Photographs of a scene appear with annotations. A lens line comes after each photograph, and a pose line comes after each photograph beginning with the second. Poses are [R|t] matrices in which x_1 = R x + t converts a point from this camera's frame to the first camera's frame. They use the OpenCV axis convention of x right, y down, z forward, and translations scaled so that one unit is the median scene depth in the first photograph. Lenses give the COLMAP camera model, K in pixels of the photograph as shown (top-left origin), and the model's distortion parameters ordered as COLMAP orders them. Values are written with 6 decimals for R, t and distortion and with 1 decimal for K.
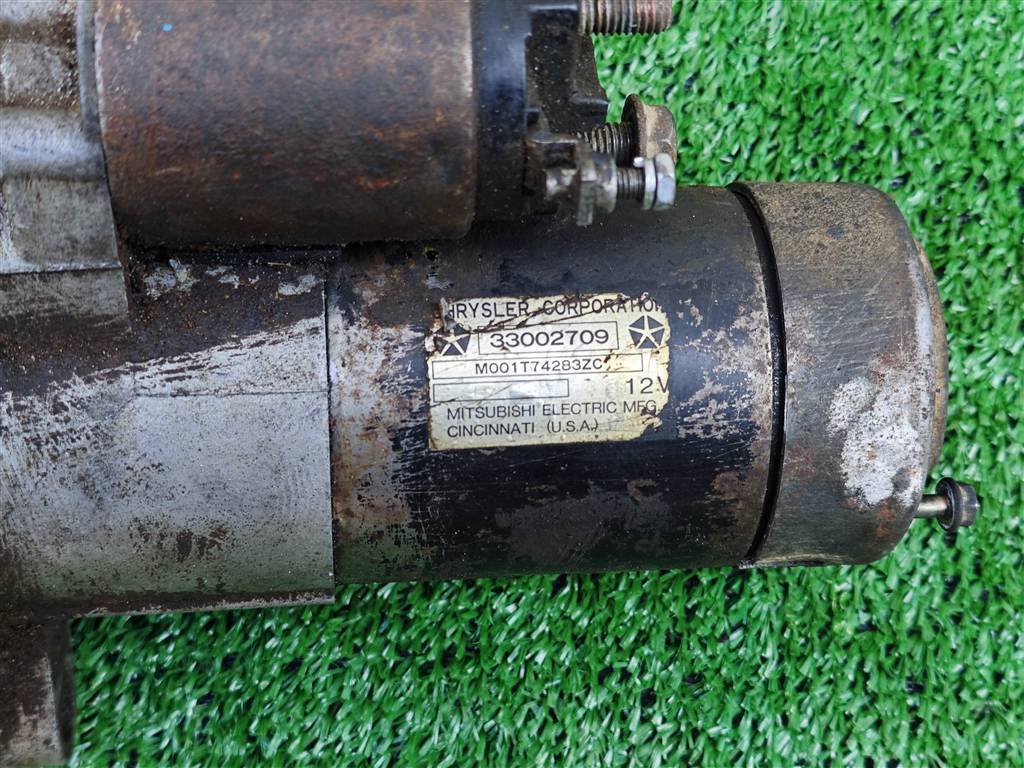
lens RADIAL K [[1414.6, 0, 517.1], [0, 1414.6, 433.6], [0, 0, 1]] dist [0.022735, -0.130965]
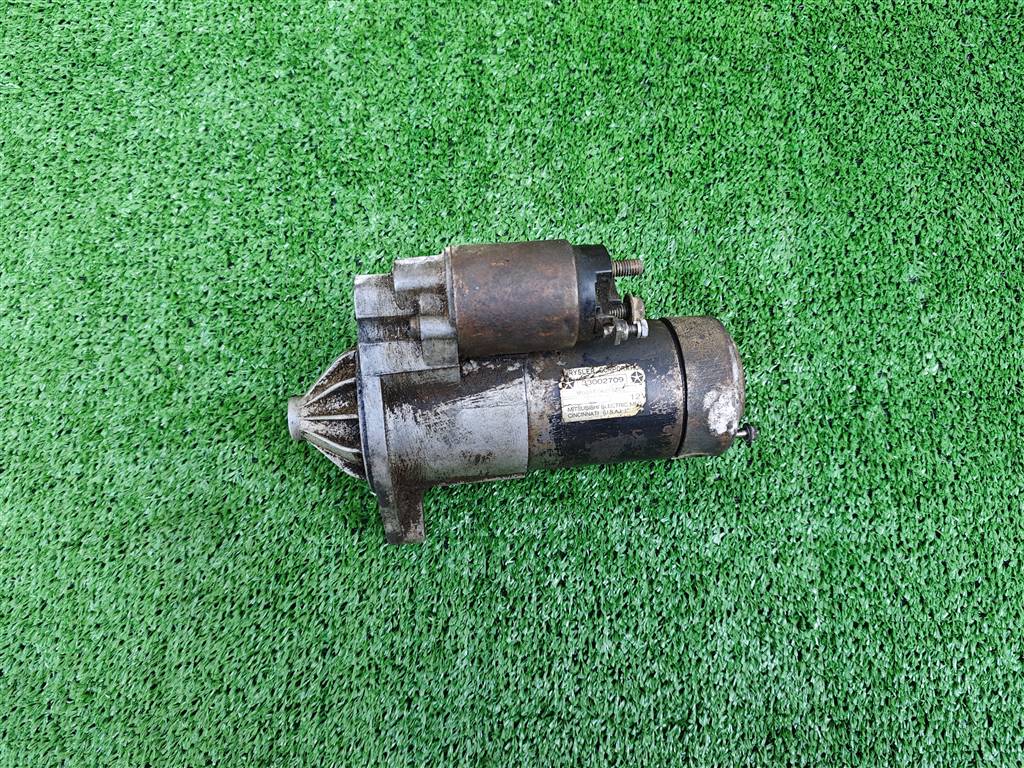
lens RADIAL K [[694.8, 0, 521.3], [0, 694.8, 395.8], [0, 0, 1]] dist [0.006906, -0.057941]
pose [[0.998750, -0.045542, -0.020599, -0.089807], [0.045609, 0.998955, 0.002786, -0.039400], [0.020450, -0.003722, 0.999784, -0.313041]]
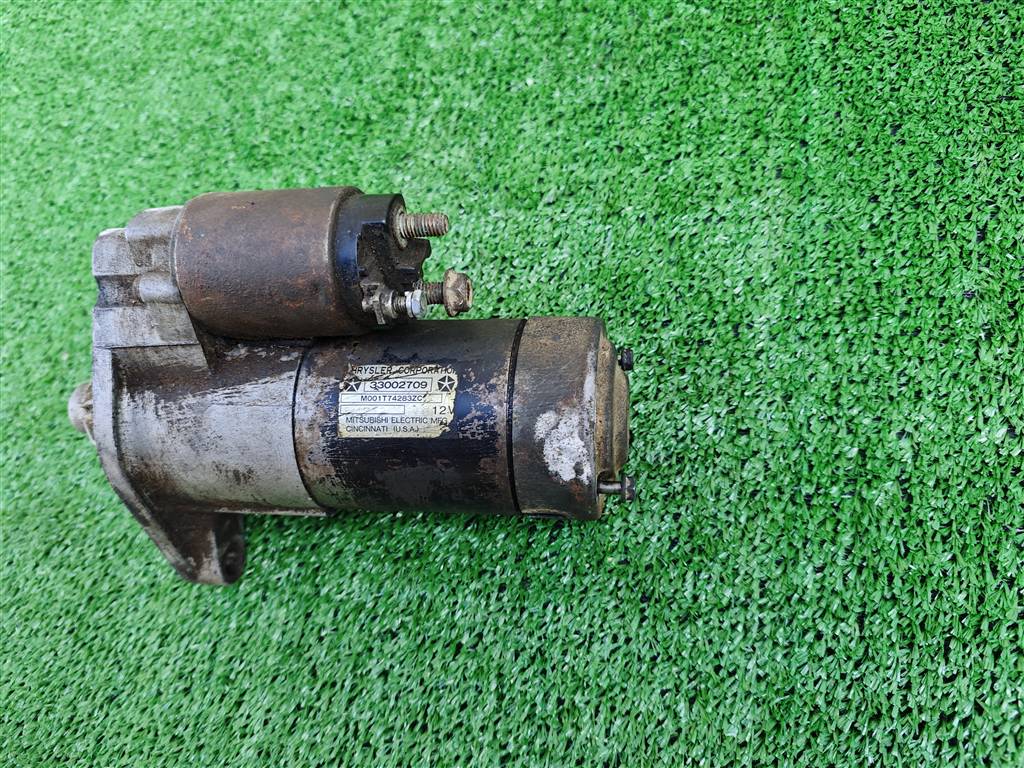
lens RADIAL K [[709.3, 0, 512.3], [0, 709.3, 400.6], [0, 0, 1]] dist [-0.002452, -0.068510]
pose [[0.952848, 0.031764, -0.301781, 0.384837], [-0.069577, 0.990881, -0.115389, 0.047619], [0.295364, 0.130945, 0.946369, 0.075220]]
